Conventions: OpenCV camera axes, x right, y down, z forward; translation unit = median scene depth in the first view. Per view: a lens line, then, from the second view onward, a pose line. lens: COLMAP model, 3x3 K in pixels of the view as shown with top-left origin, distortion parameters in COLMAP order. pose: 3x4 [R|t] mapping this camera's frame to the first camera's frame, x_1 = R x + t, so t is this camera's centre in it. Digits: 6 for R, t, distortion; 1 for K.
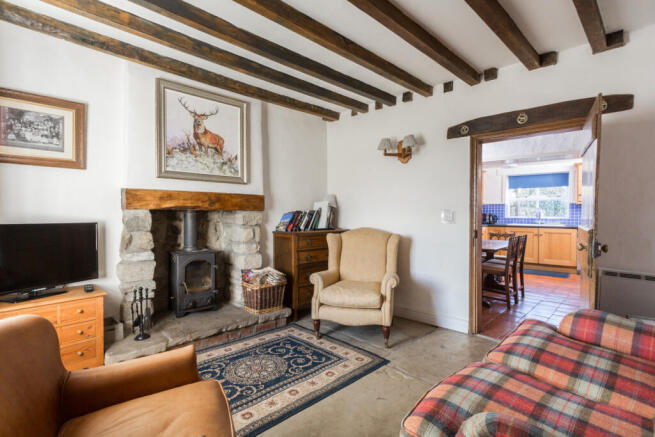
lens RADIAL K [[311.0, 0, 326.9], [0, 311.0, 223.6], [0, 0, 1]] dist [0.000412, 0.000194]
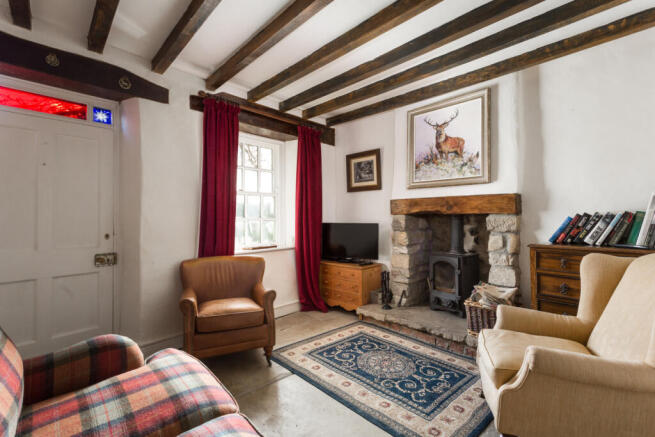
lens RADIAL K [[305.4, 0, 327.5], [0, 305.4, 218.5], [0, 0, 1]] dist [0.000232, 0.000003]
pose [[-0.015461, 0.002210, -0.999878, 0.663994], [-0.028792, 0.999582, 0.002654, -0.020882], [0.999466, 0.028829, -0.015391, 0.654443]]
